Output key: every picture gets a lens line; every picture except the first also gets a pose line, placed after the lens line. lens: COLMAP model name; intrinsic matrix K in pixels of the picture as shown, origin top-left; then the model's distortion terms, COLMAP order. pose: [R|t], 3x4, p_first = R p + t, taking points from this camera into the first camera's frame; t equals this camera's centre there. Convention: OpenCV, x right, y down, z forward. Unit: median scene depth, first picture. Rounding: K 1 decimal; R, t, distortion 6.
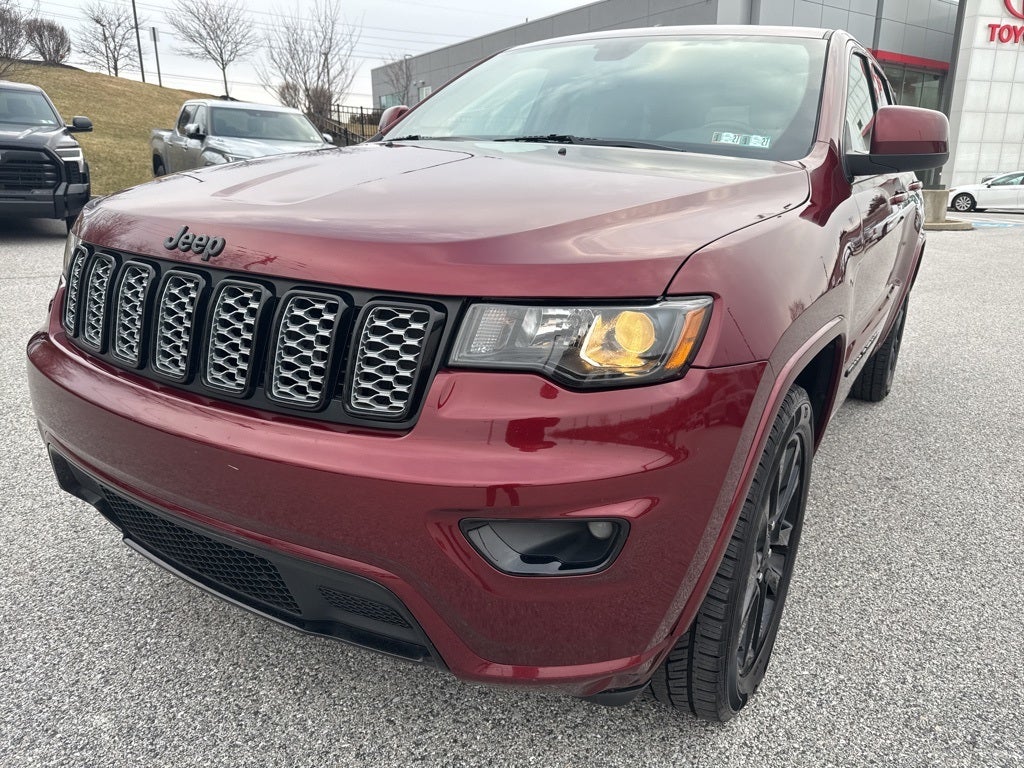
lens RADIAL K [[738.7, 0, 510.3], [0, 738.7, 373.5], [0, 0, 1]] dist [0.008773, -0.009031]
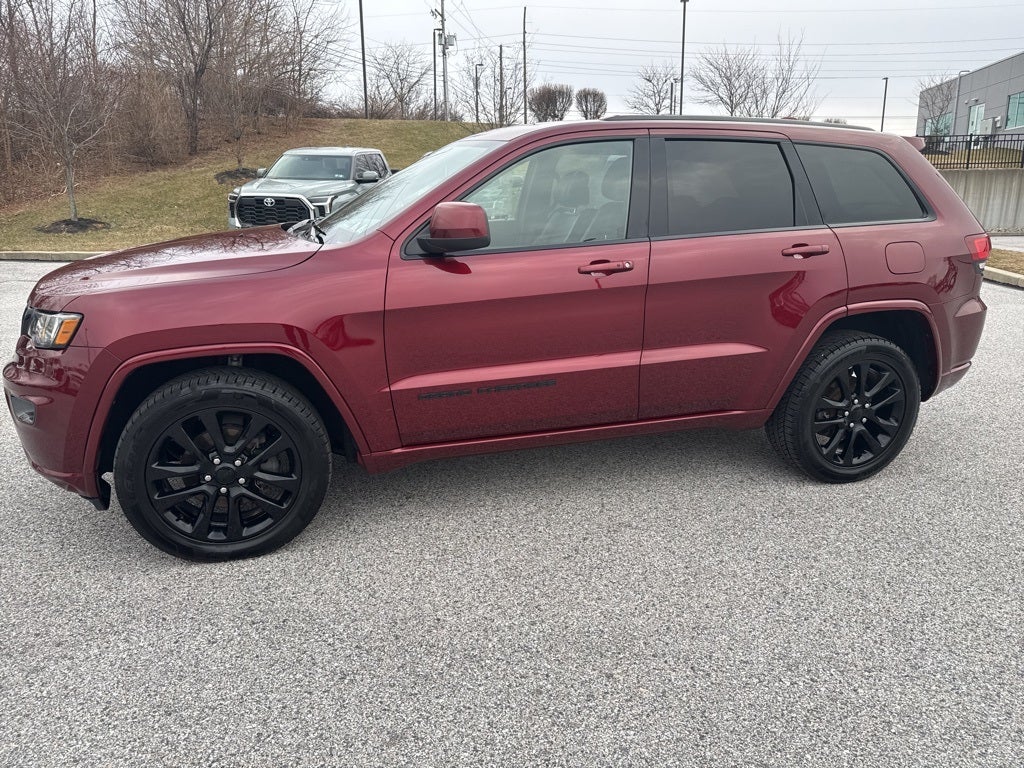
lens RADIAL K [[729.8, 0, 512.0], [0, 729.8, 384.0], [0, 0, 1]] dist [0.048547, -0.060365]
pose [[0.744685, 0.145435, -0.651378, 0.216833], [-0.159675, 0.986450, 0.037700, -0.015409], [0.648034, 0.075934, 0.757816, 0.015705]]
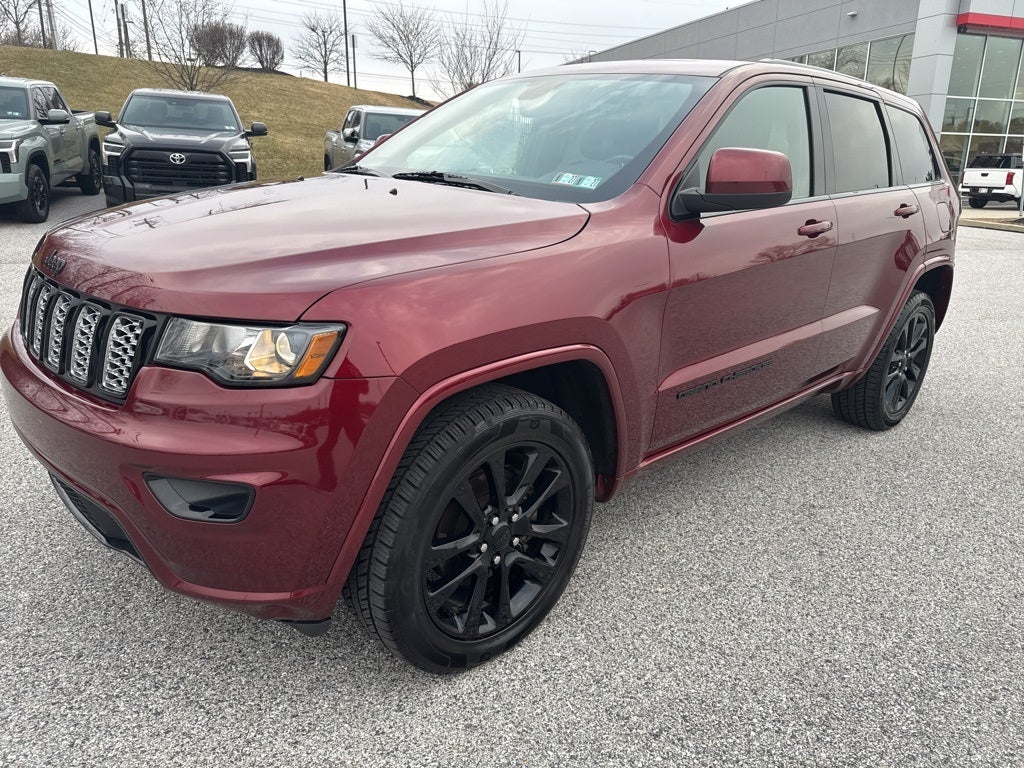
lens RADIAL K [[733.2, 0, 504.3], [0, 733.2, 372.5], [0, 0, 1]] dist [0.039818, -0.054762]
pose [[0.965804, 0.078491, -0.247106, 0.071011], [-0.076238, 0.996914, 0.018690, -0.005410], [0.247811, 0.000788, 0.968808, -0.014814]]
